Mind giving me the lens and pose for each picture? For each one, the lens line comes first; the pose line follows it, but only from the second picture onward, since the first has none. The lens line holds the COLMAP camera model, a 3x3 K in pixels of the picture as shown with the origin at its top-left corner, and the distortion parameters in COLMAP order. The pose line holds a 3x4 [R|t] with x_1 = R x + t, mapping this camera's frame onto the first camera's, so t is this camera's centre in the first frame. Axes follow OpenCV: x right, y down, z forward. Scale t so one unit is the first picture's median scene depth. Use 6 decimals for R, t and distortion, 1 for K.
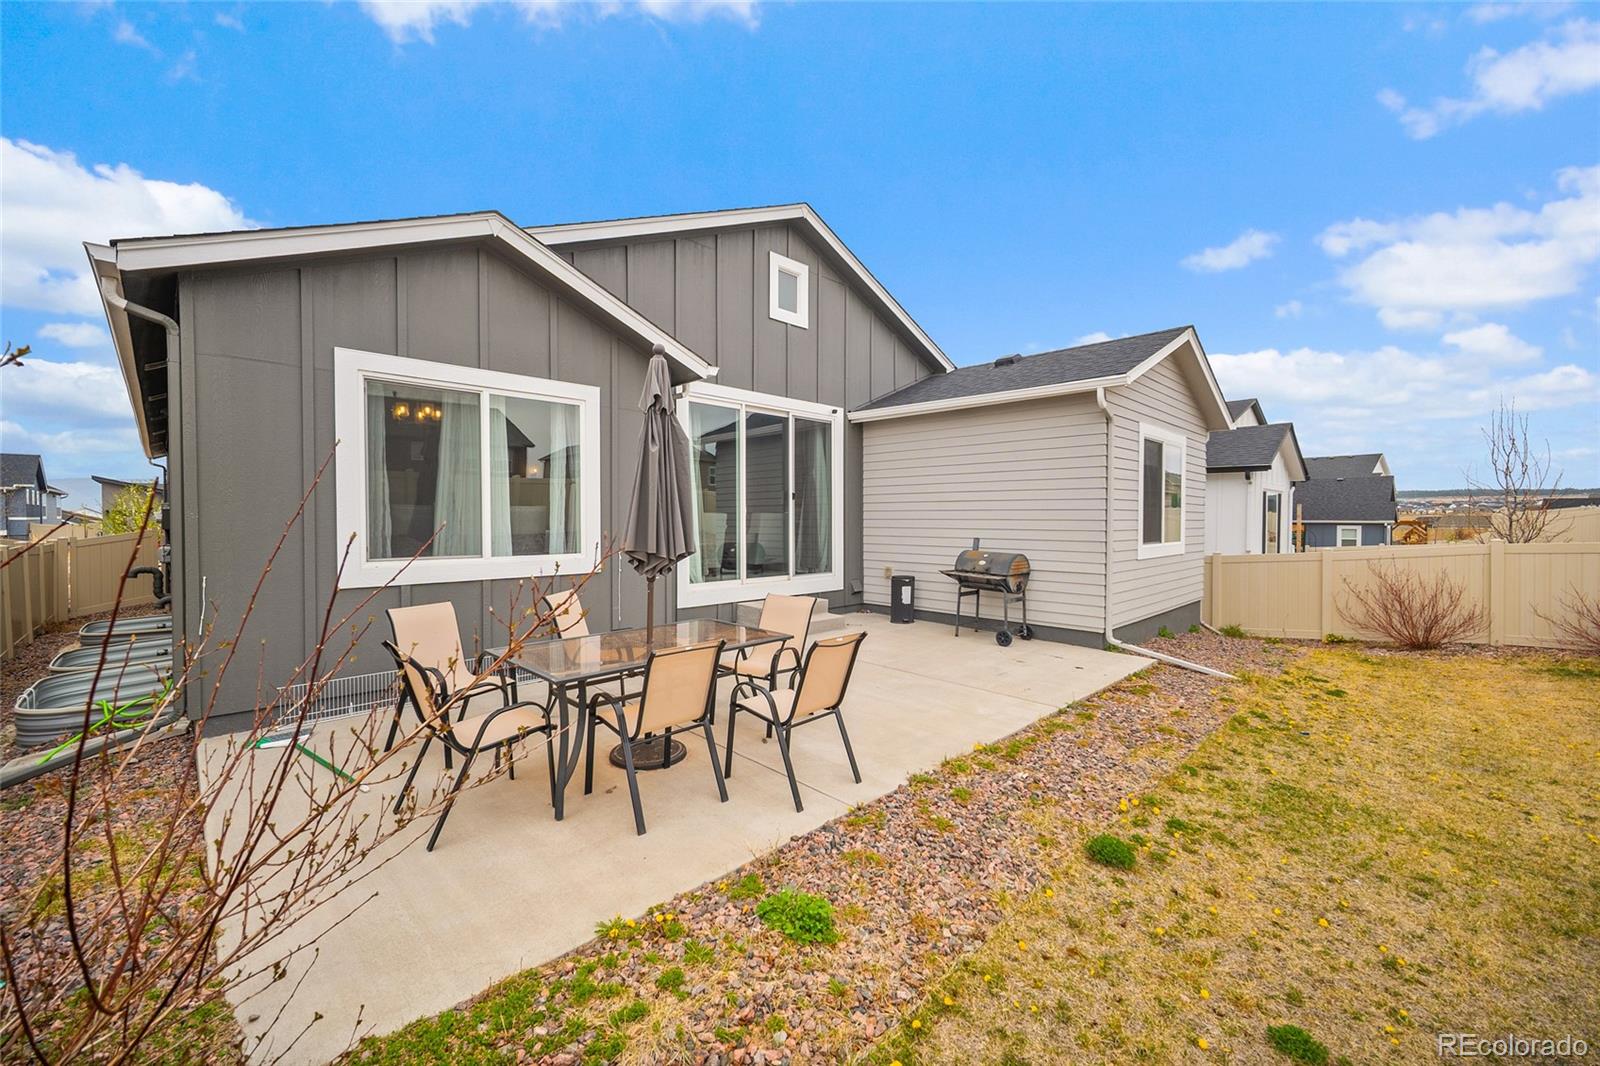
lens RADIAL K [[627.4, 0, 807.3], [0, 627.4, 530.4], [0, 0, 1]] dist [-0.000891, 0.000006]
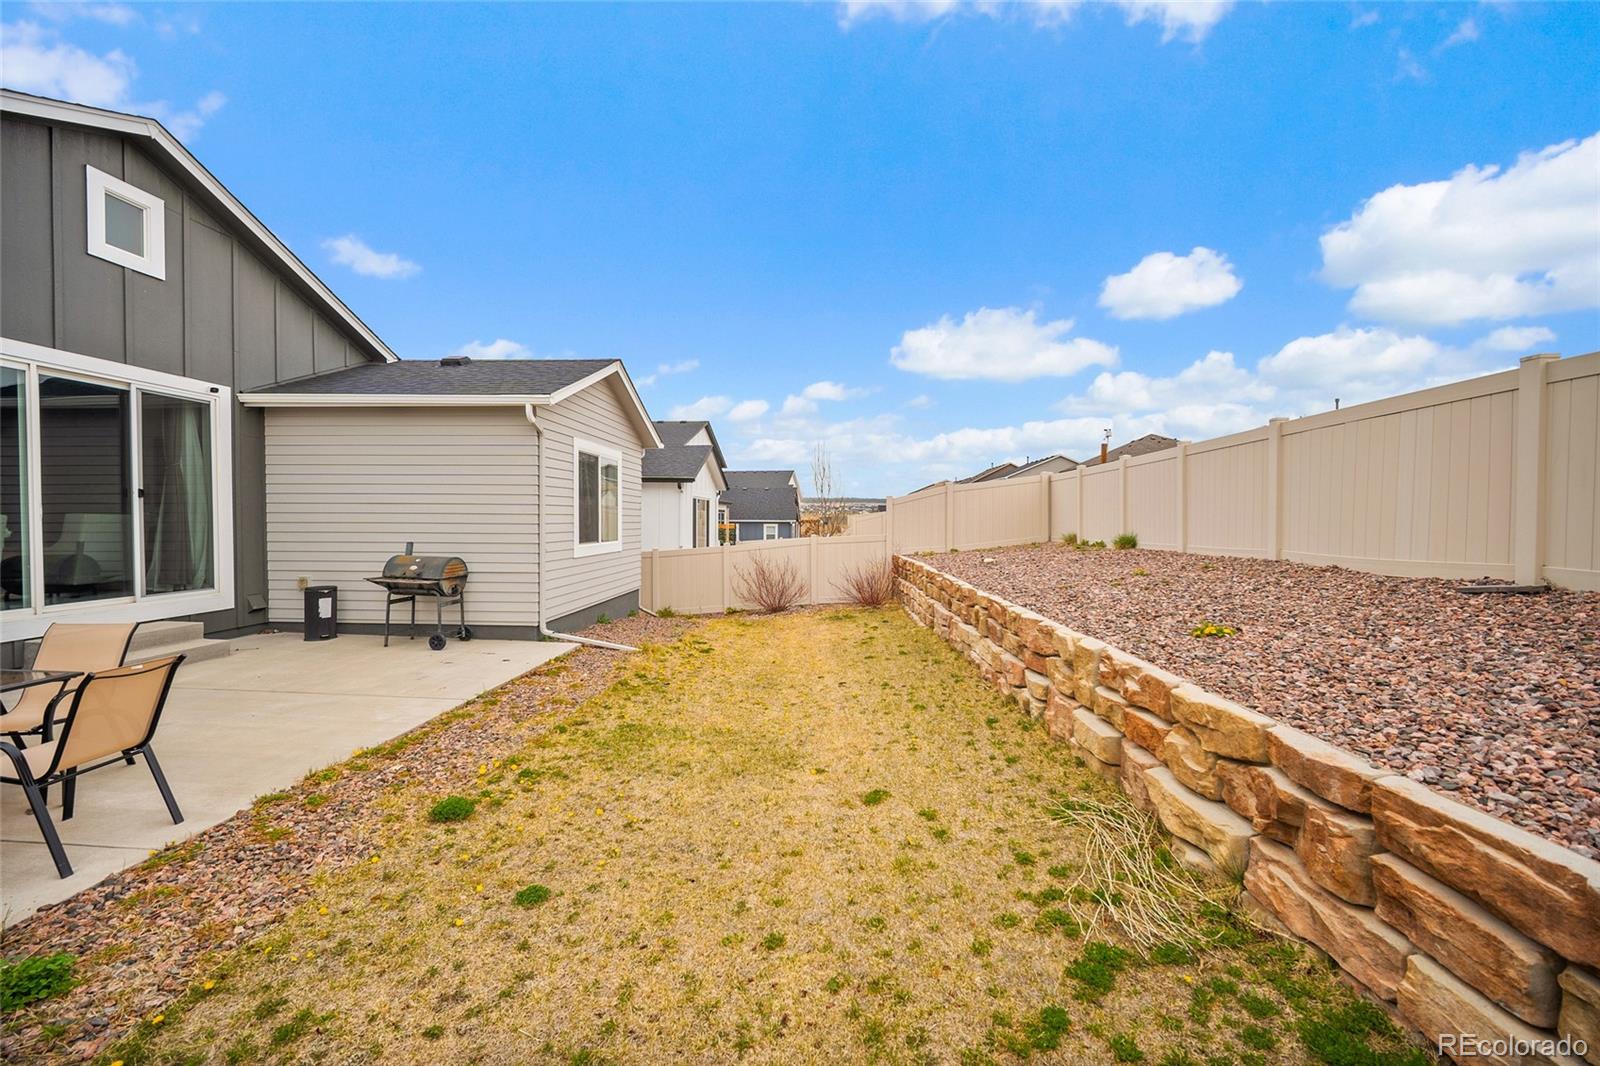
lens RADIAL K [[631.9, 0, 806.9], [0, 631.9, 531.8], [0, 0, 1]] dist [-0.012449, 0.003741]
pose [[0.742606, -0.013176, 0.669599, 0.078227], [0.009237, 0.999913, 0.009432, -0.007626], [-0.669665, -0.000819, 0.742663, -0.135684]]
